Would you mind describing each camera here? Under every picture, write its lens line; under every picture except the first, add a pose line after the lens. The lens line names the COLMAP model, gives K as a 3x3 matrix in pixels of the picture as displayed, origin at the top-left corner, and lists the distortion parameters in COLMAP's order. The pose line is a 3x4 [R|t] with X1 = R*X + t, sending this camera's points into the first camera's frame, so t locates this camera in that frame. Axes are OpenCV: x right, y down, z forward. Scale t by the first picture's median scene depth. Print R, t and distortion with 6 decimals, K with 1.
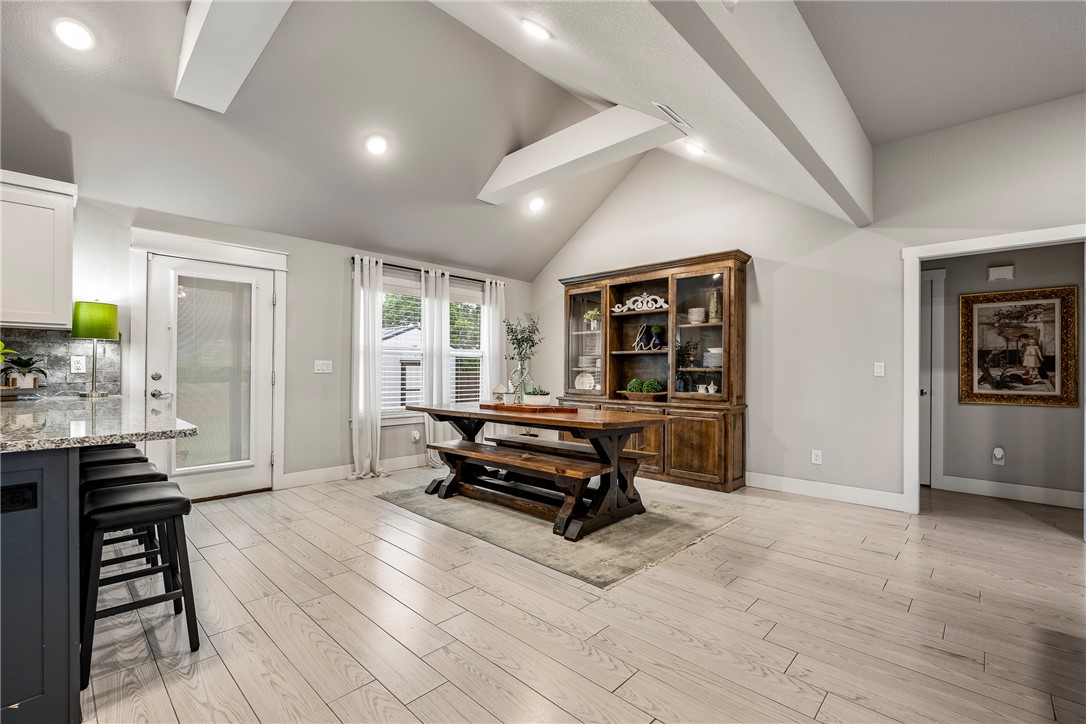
lens RADIAL K [[474.0, 0, 540.6], [0, 474.0, 366.0], [0, 0, 1]] dist [-0.002299, -0.000258]
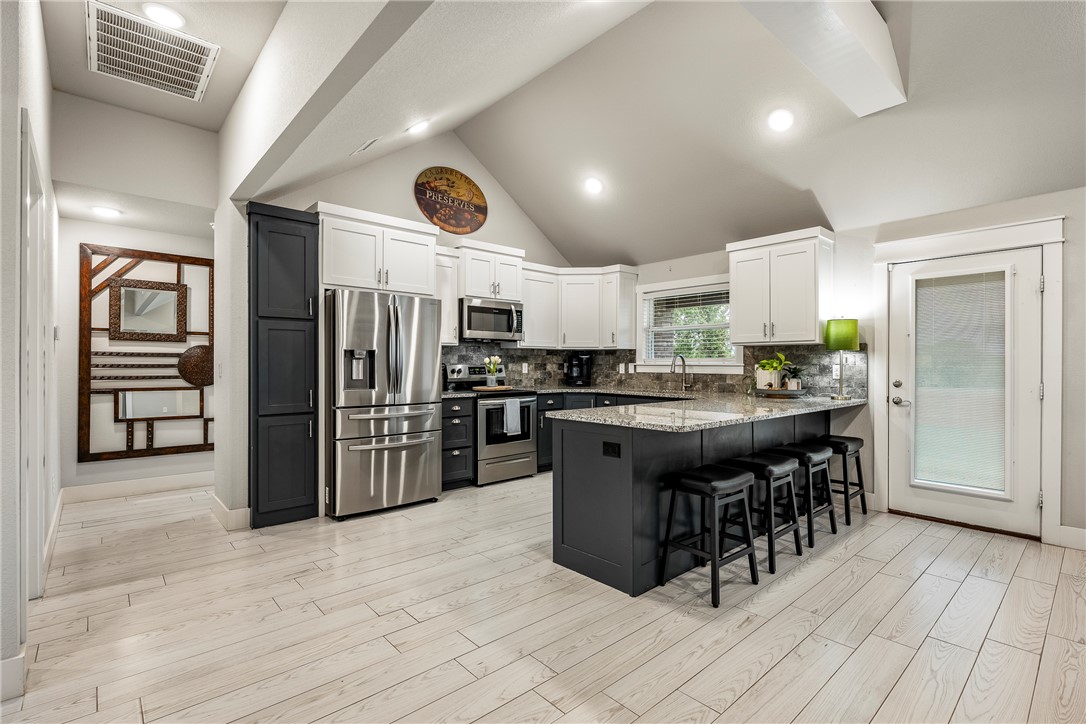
lens RADIAL K [[503.9, 0, 557.9], [0, 503.9, 364.4], [0, 0, 1]] dist [-0.000344, -0.000011]
pose [[-0.061213, -0.006343, -0.998105, 0.259948], [0.002779, 0.999975, -0.006525, -0.011995], [0.998121, -0.003173, -0.061194, 0.280918]]
